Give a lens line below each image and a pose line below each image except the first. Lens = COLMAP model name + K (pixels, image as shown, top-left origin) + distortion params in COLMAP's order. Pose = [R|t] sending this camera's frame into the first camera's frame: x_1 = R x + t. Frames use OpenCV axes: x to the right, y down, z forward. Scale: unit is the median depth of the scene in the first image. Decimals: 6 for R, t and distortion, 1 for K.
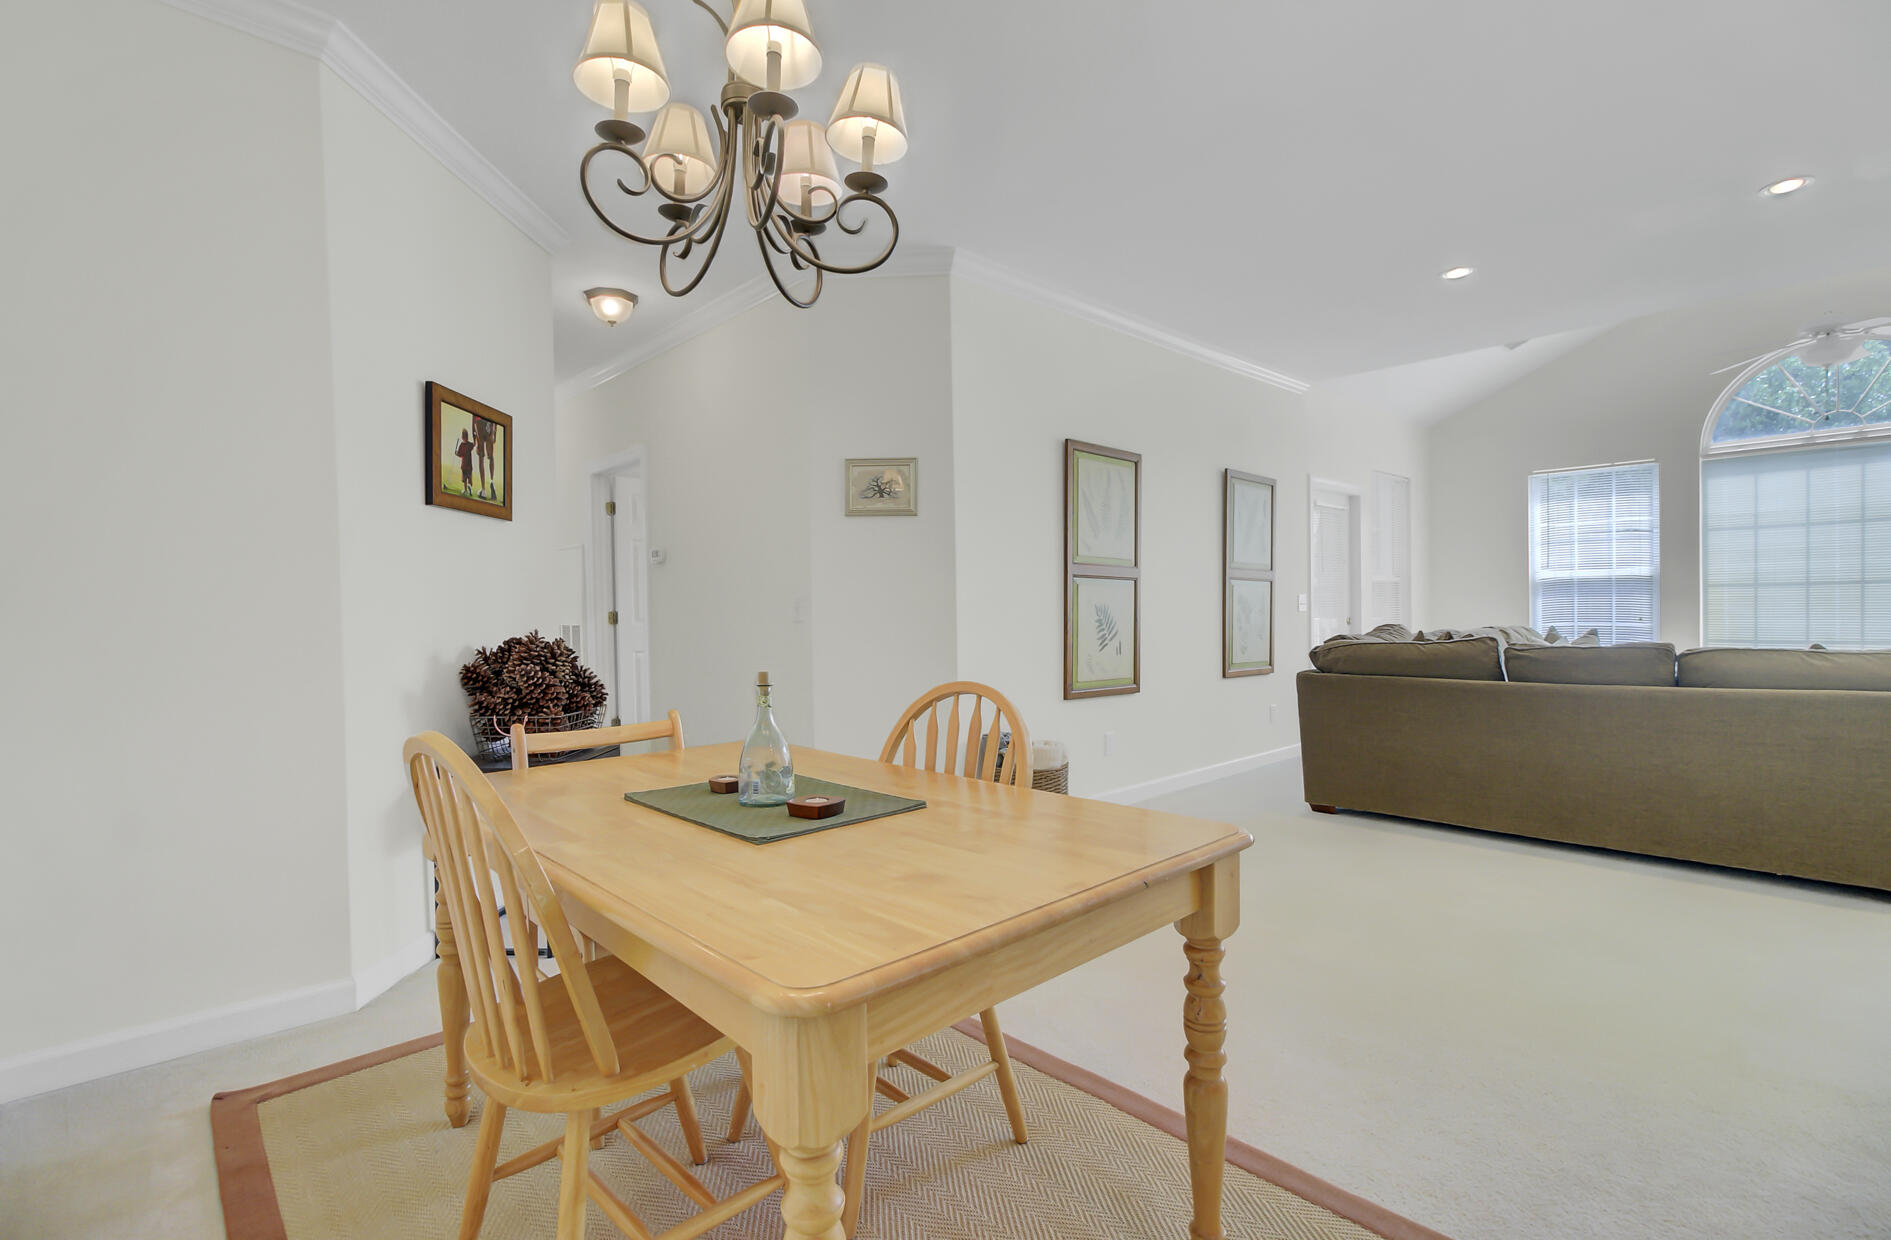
lens RADIAL K [[888.3, 0, 939.1], [0, 888.3, 614.4], [0, 0, 1]] dist [-0.002077, 0.000199]
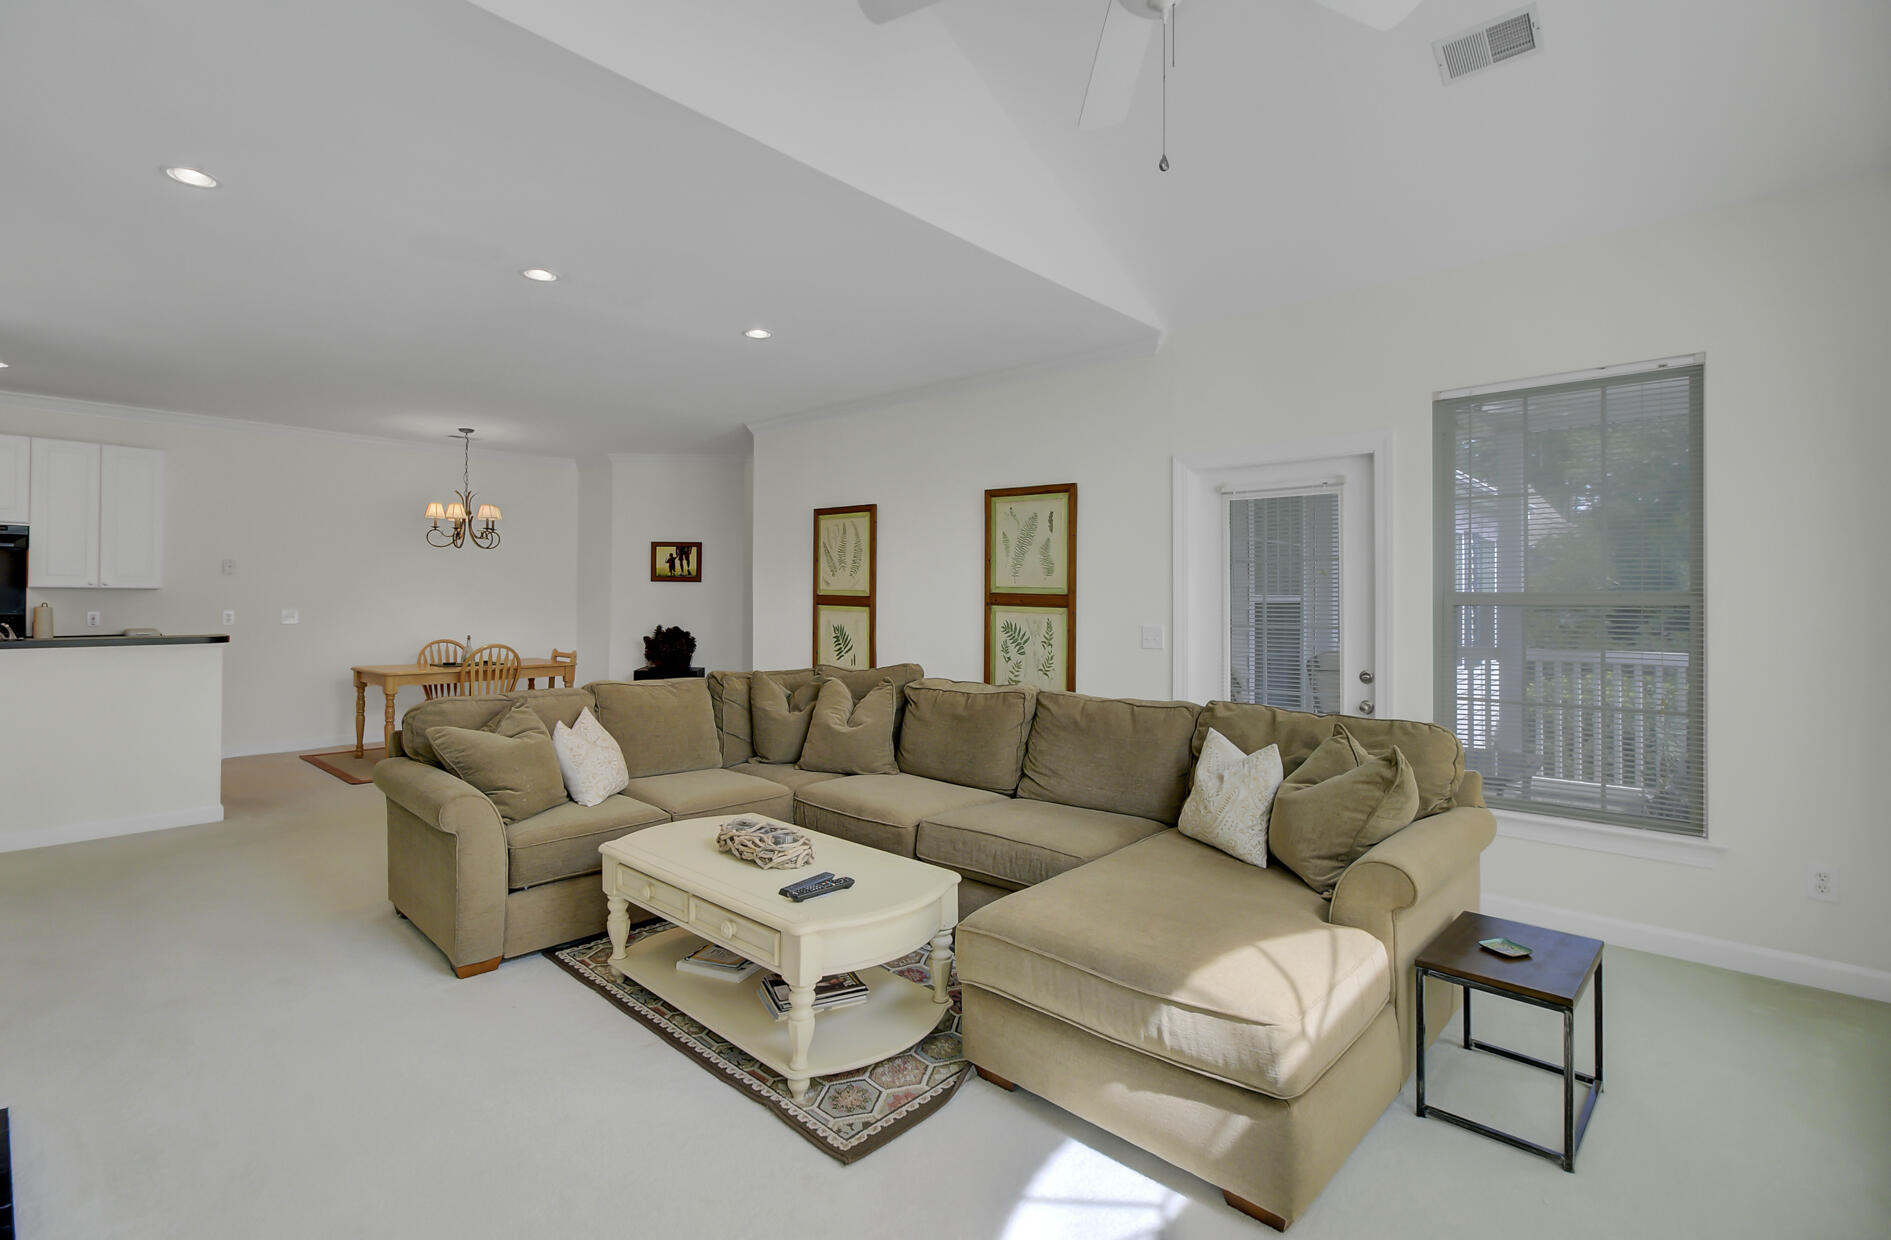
lens RADIAL K [[888.3, 0, 939.1], [0, 888.3, 614.4], [0, 0, 1]] dist [-0.002077, 0.000199]
pose [[0.083605, 0.040036, -0.995694, 1.594085], [-0.005752, 0.999195, 0.039694, -0.085120], [0.996482, 0.002408, 0.083768, 1.073980]]
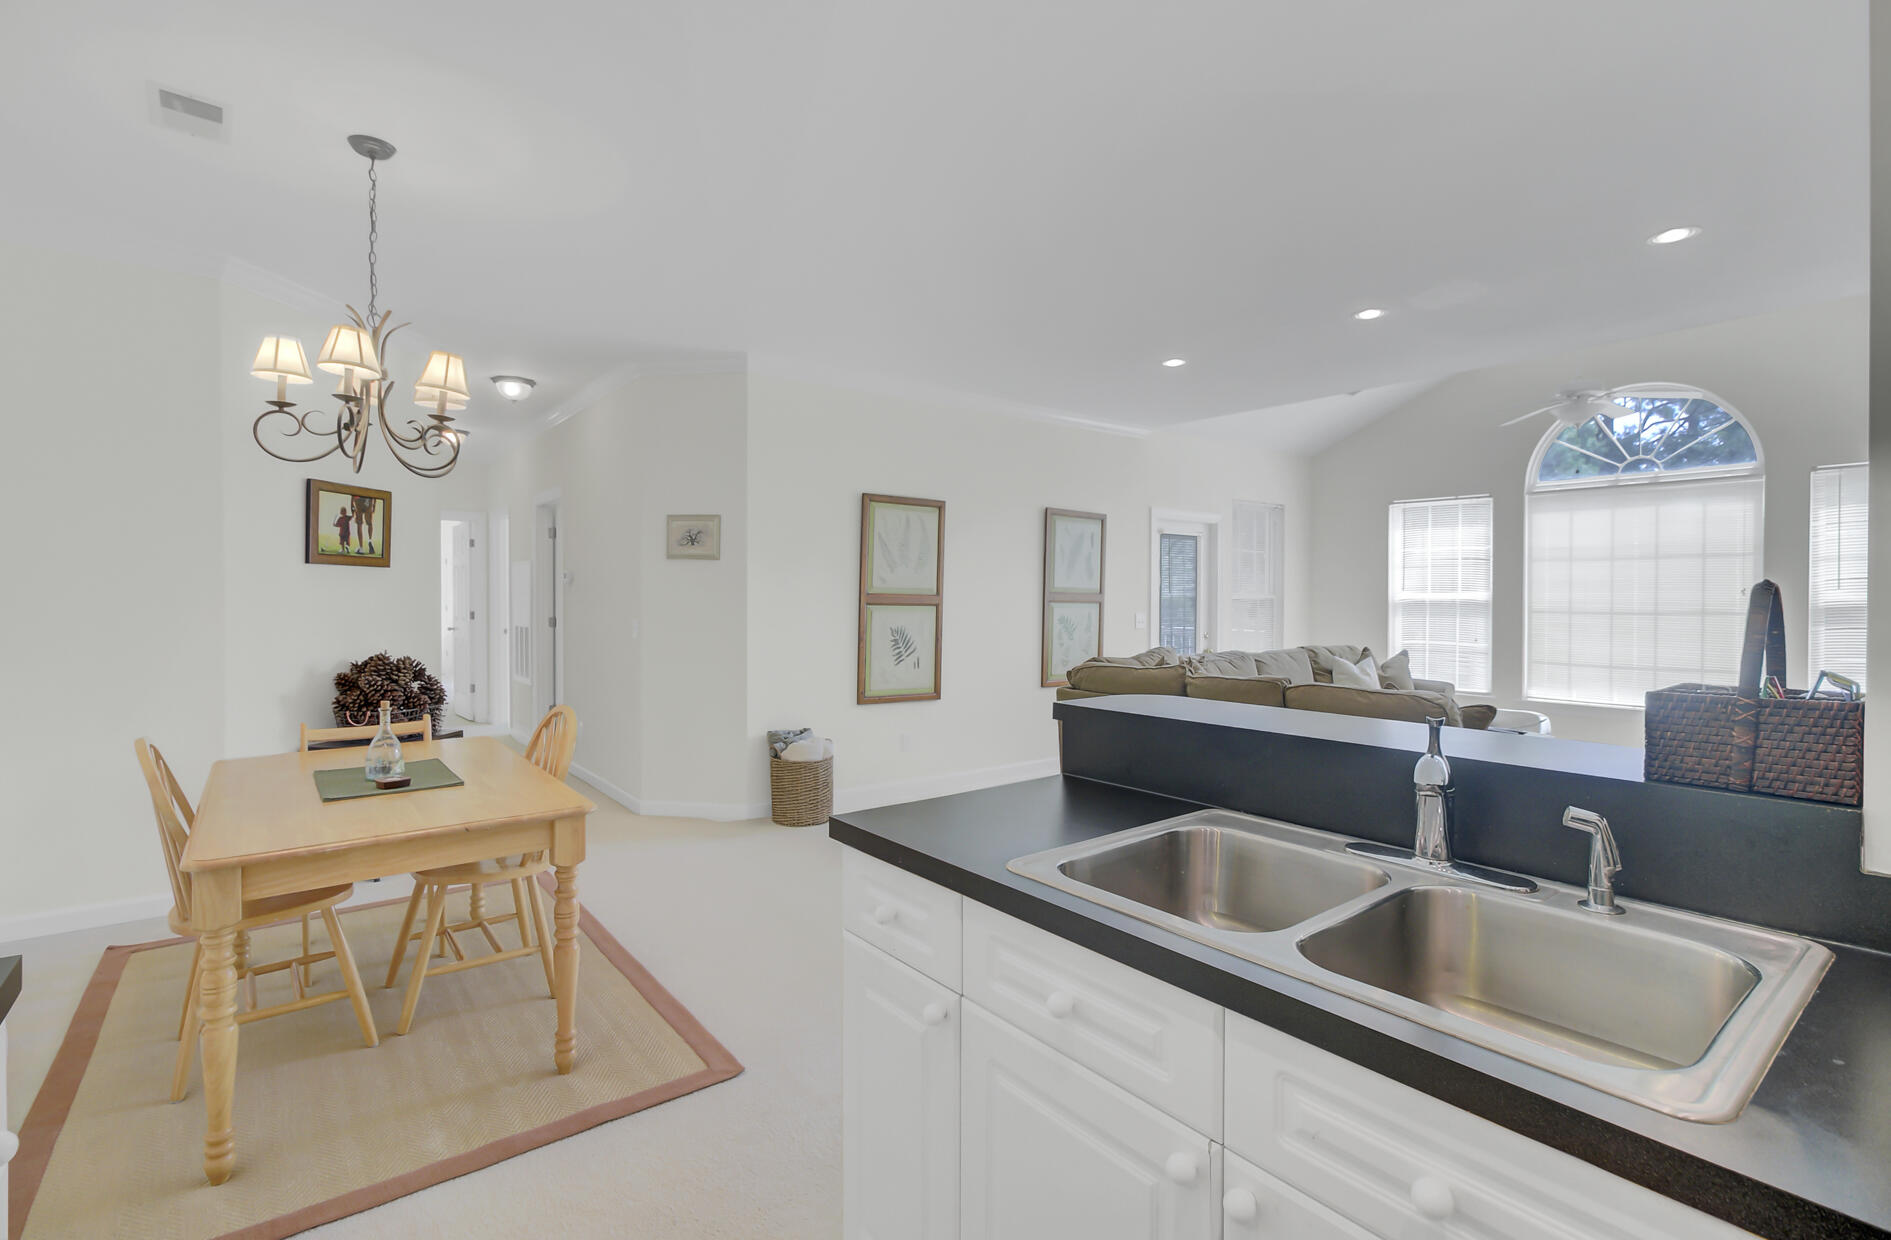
lens RADIAL K [[873.9, 0, 938.8], [0, 873.9, 591.5], [0, 0, 1]] dist [-0.000846, 0.000520]
pose [[0.996398, 0.018989, -0.082647, 0.349062], [-0.019614, 0.999785, -0.006758, -0.054797], [0.082501, 0.008355, 0.996556, -0.203342]]
